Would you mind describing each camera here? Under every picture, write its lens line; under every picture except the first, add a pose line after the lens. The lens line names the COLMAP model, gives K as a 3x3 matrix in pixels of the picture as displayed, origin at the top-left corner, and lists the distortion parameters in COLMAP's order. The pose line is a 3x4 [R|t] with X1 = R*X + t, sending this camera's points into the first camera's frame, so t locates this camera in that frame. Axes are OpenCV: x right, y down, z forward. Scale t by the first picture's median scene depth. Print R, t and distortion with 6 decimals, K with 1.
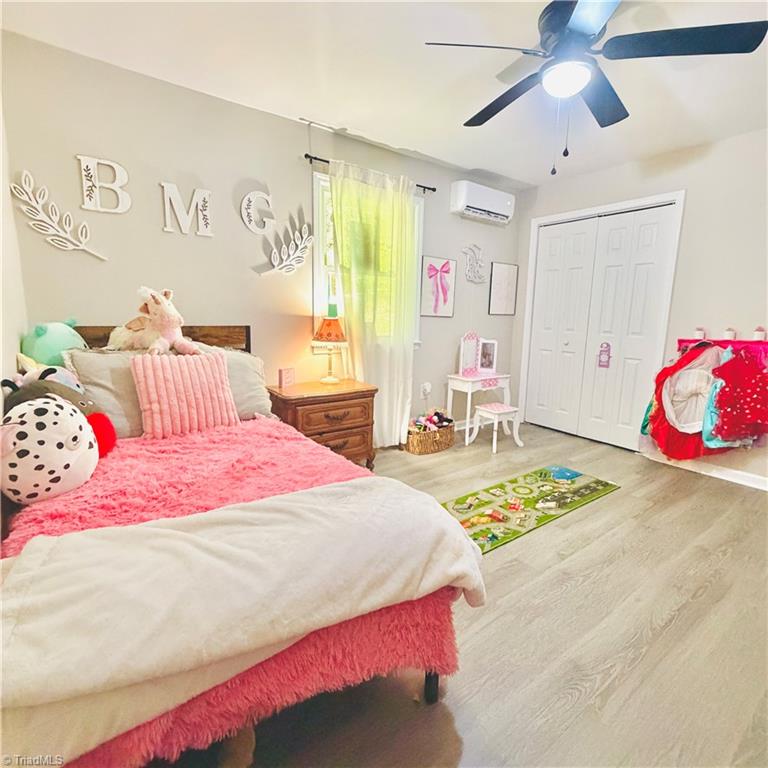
lens RADIAL K [[404.5, 0, 384.0], [0, 404.5, 384.0], [0, 0, 1]] dist [-0.000684, -0.000180]
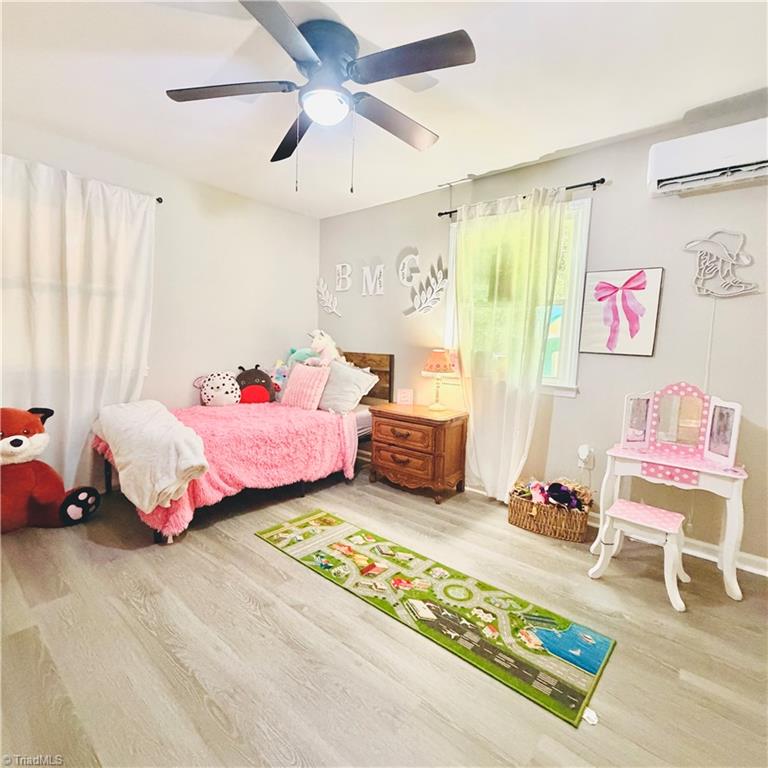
lens RADIAL K [[404.5, 0, 384.0], [0, 404.5, 384.0], [0, 0, 1]] dist [-0.000684, -0.000180]
pose [[0.239350, 0.089688, -0.966782, 0.935138], [-0.192474, 0.980347, 0.043295, -0.096229], [0.951665, 0.175718, 0.251908, 0.620338]]
